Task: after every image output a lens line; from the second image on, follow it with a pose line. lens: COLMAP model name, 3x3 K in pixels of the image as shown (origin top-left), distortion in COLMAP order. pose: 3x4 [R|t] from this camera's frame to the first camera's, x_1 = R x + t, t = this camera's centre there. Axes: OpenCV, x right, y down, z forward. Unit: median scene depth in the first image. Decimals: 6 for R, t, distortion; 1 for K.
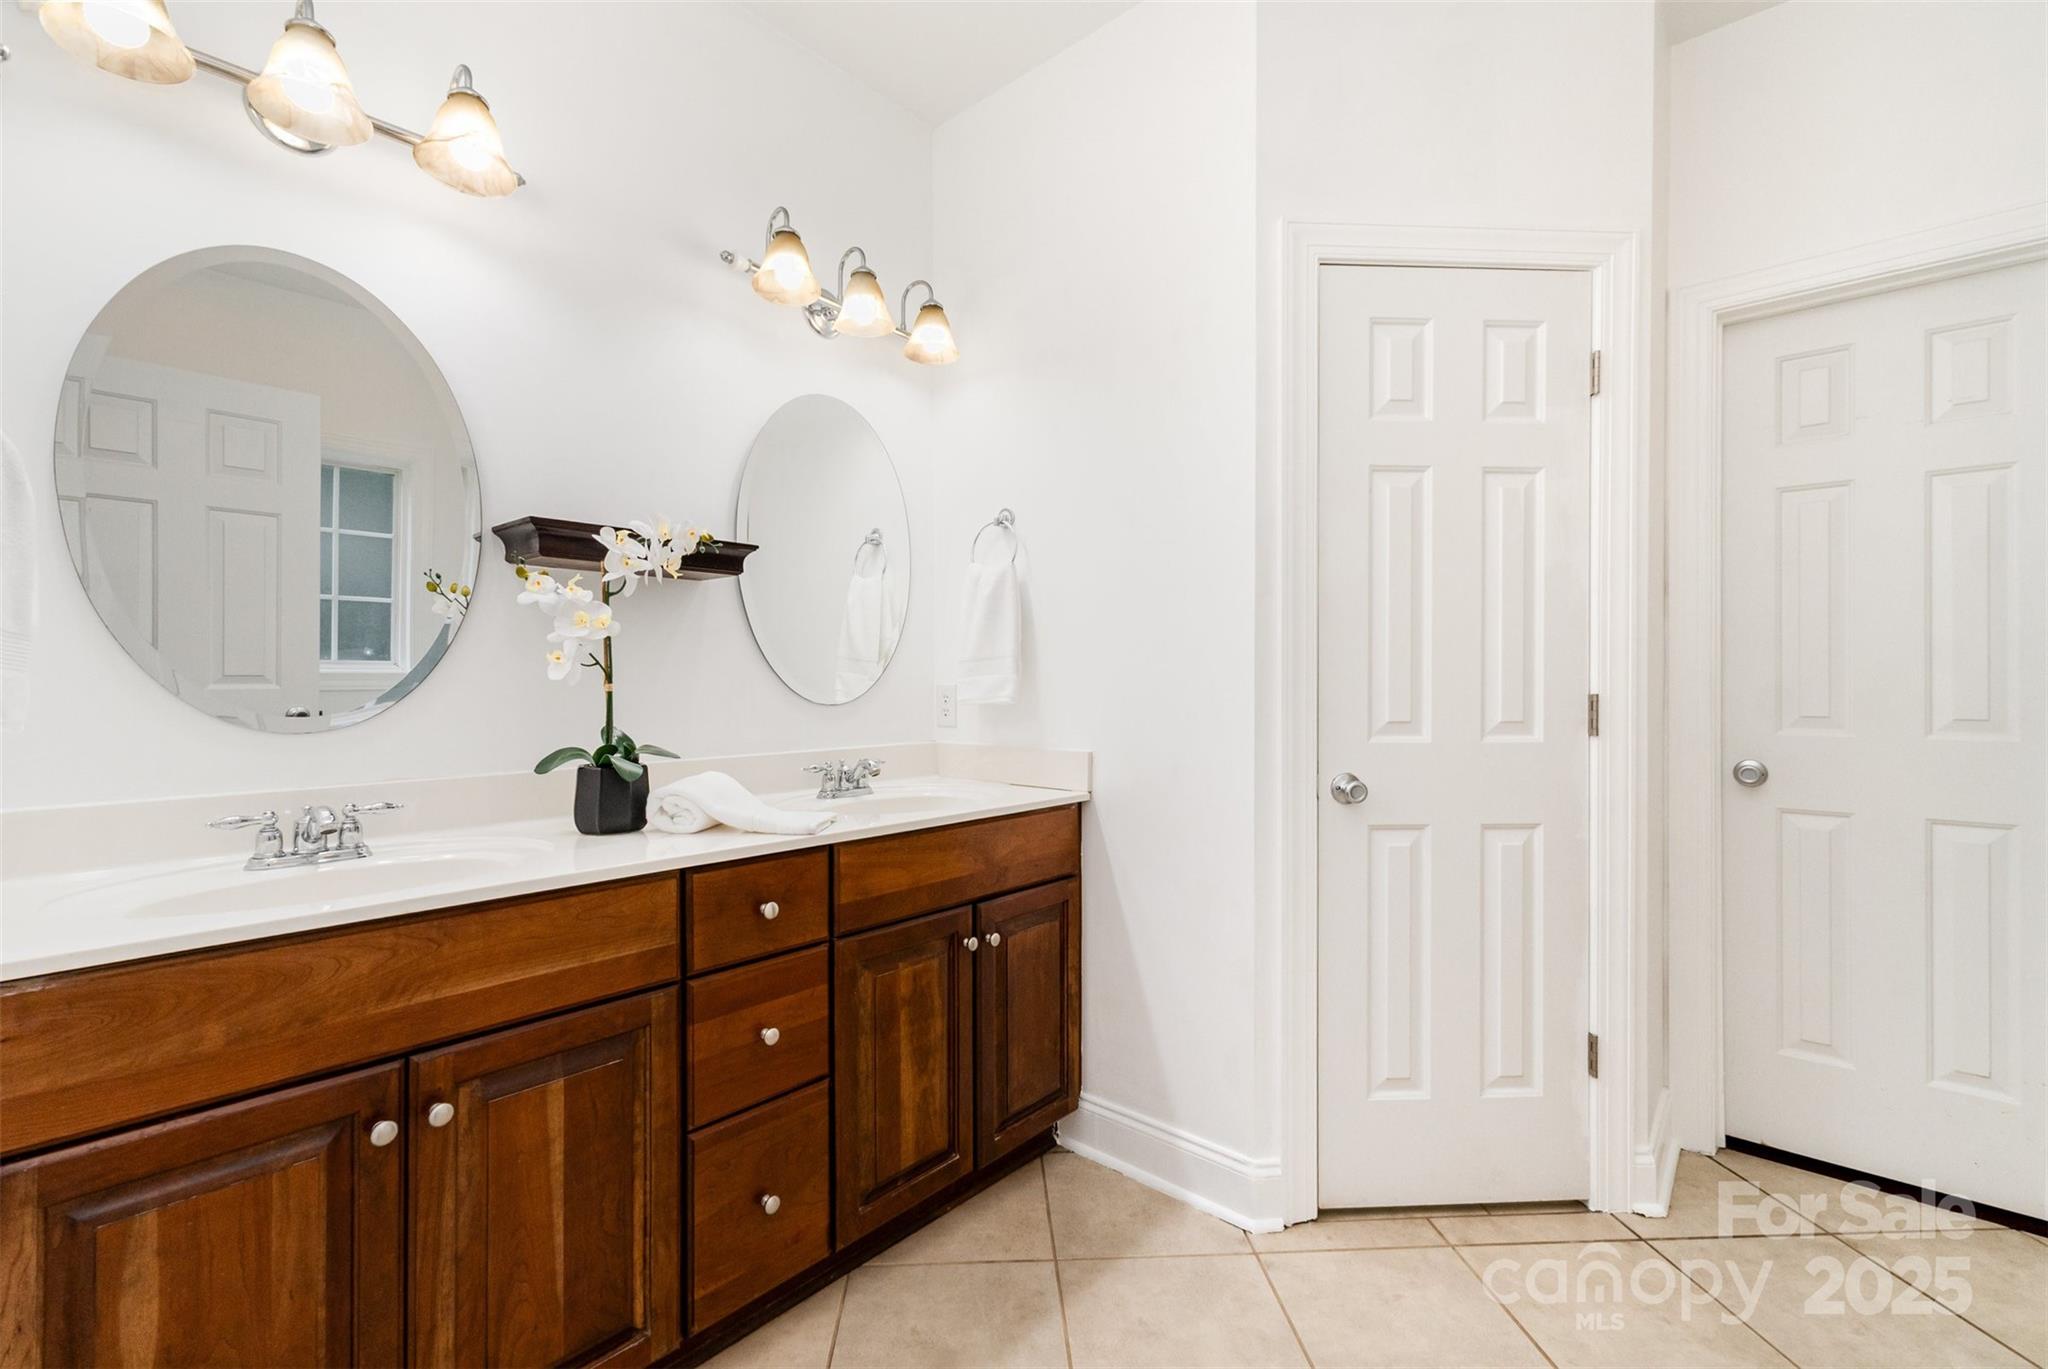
lens RADIAL K [[885.3, 0, 1016.9], [0, 885.3, 681.7], [0, 0, 1]] dist [0.002666, 0.000527]
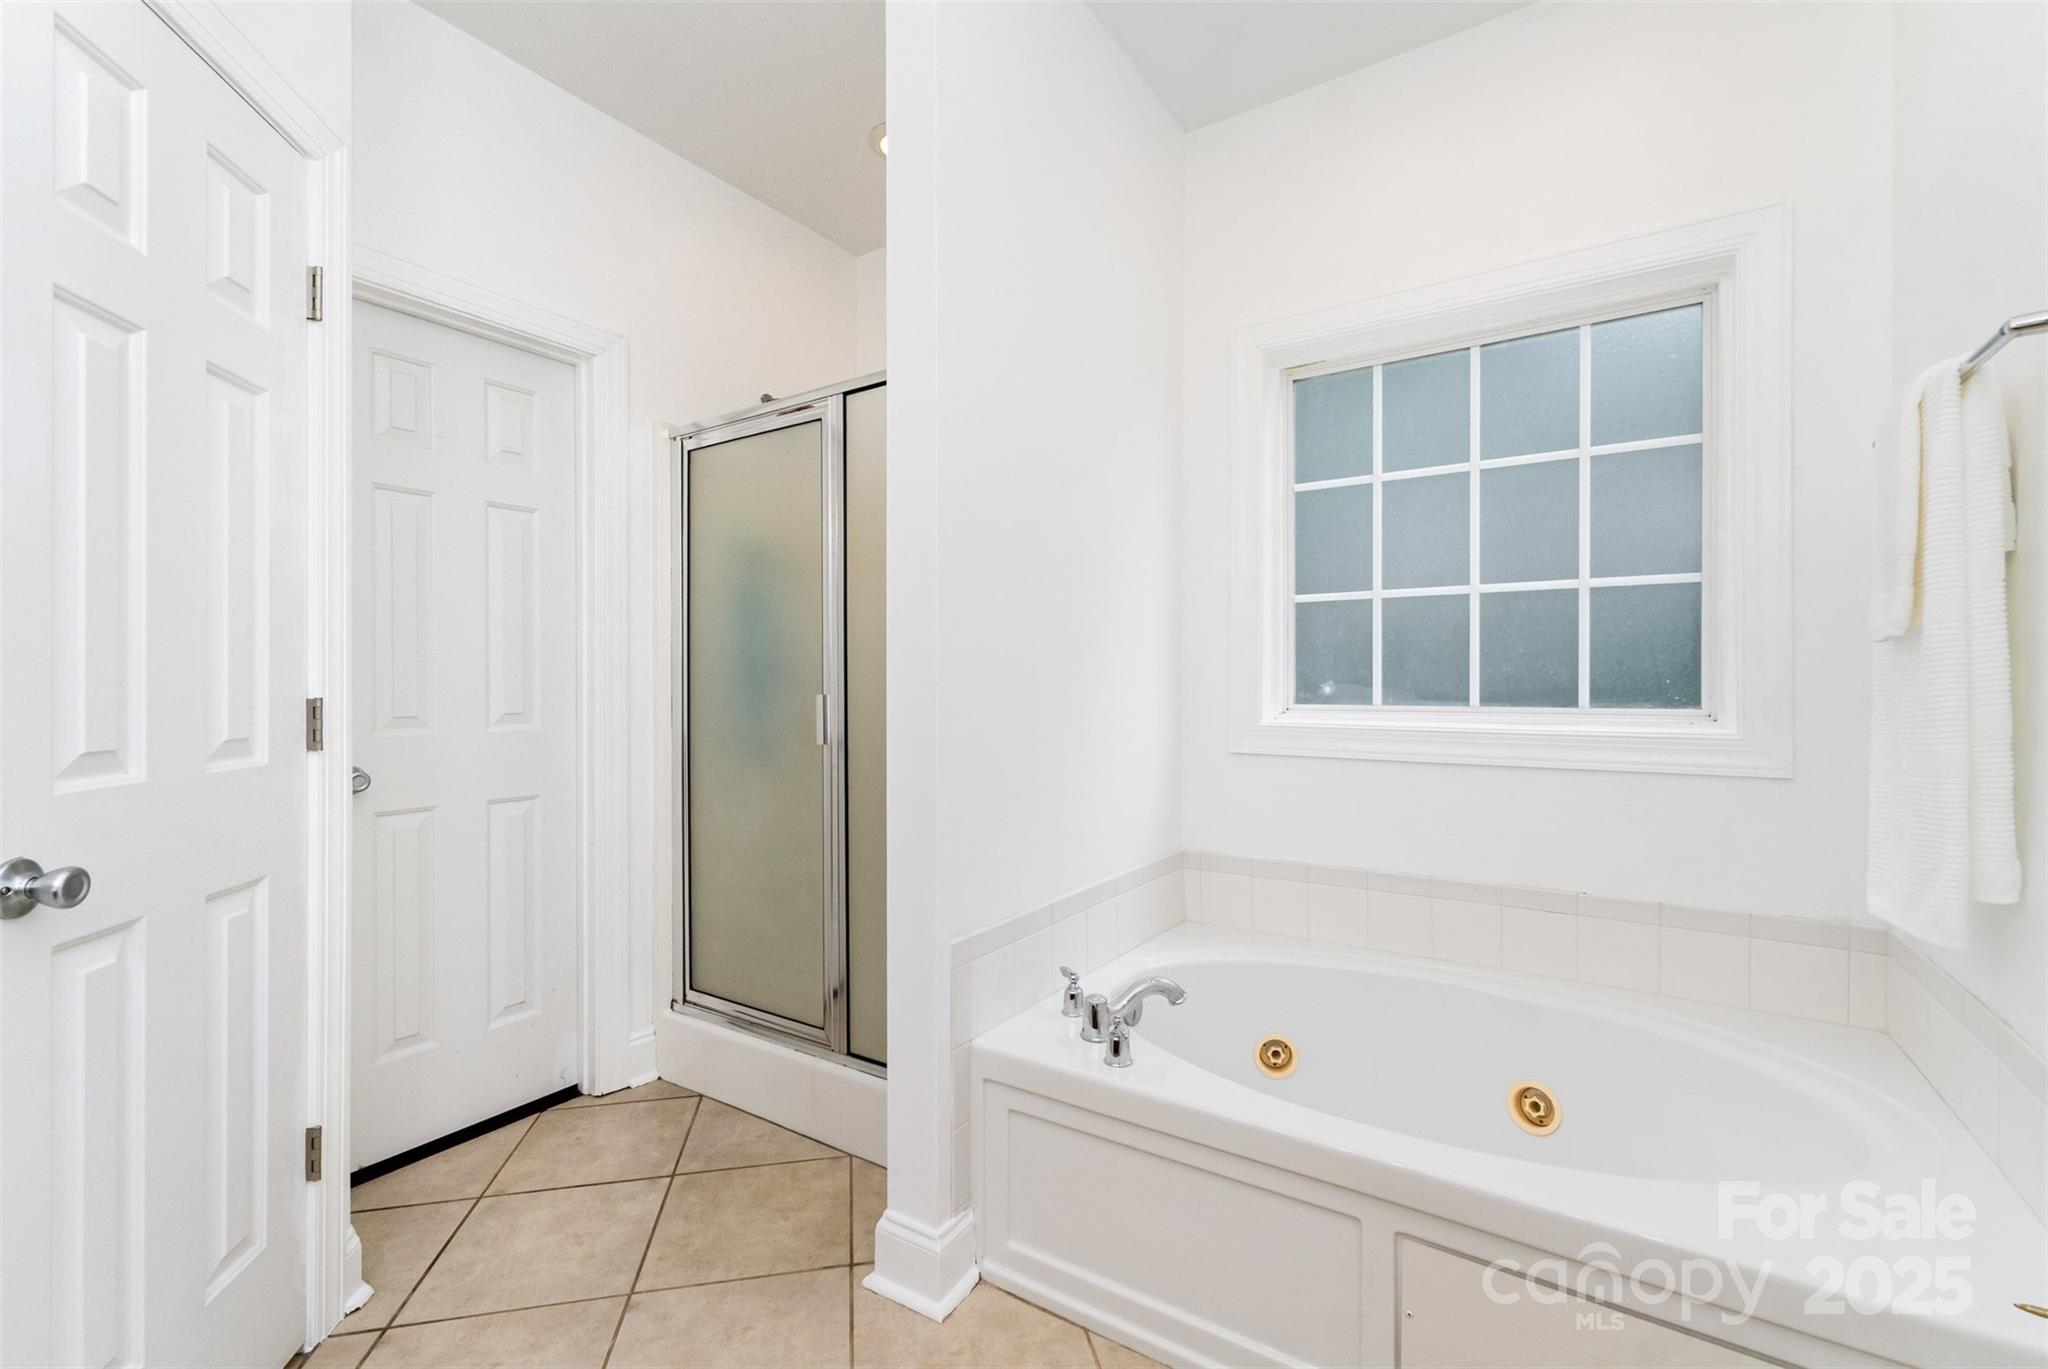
lens RADIAL K [[885.3, 0, 1013.8], [0, 885.3, 686.6], [0, 0, 1]] dist [0.002666, 0.000527]
pose [[-0.139275, -0.003757, 0.990247, -0.219985], [-0.002161, 0.999992, 0.003490, -0.000579], [-0.990251, -0.001654, -0.139282, 0.489126]]
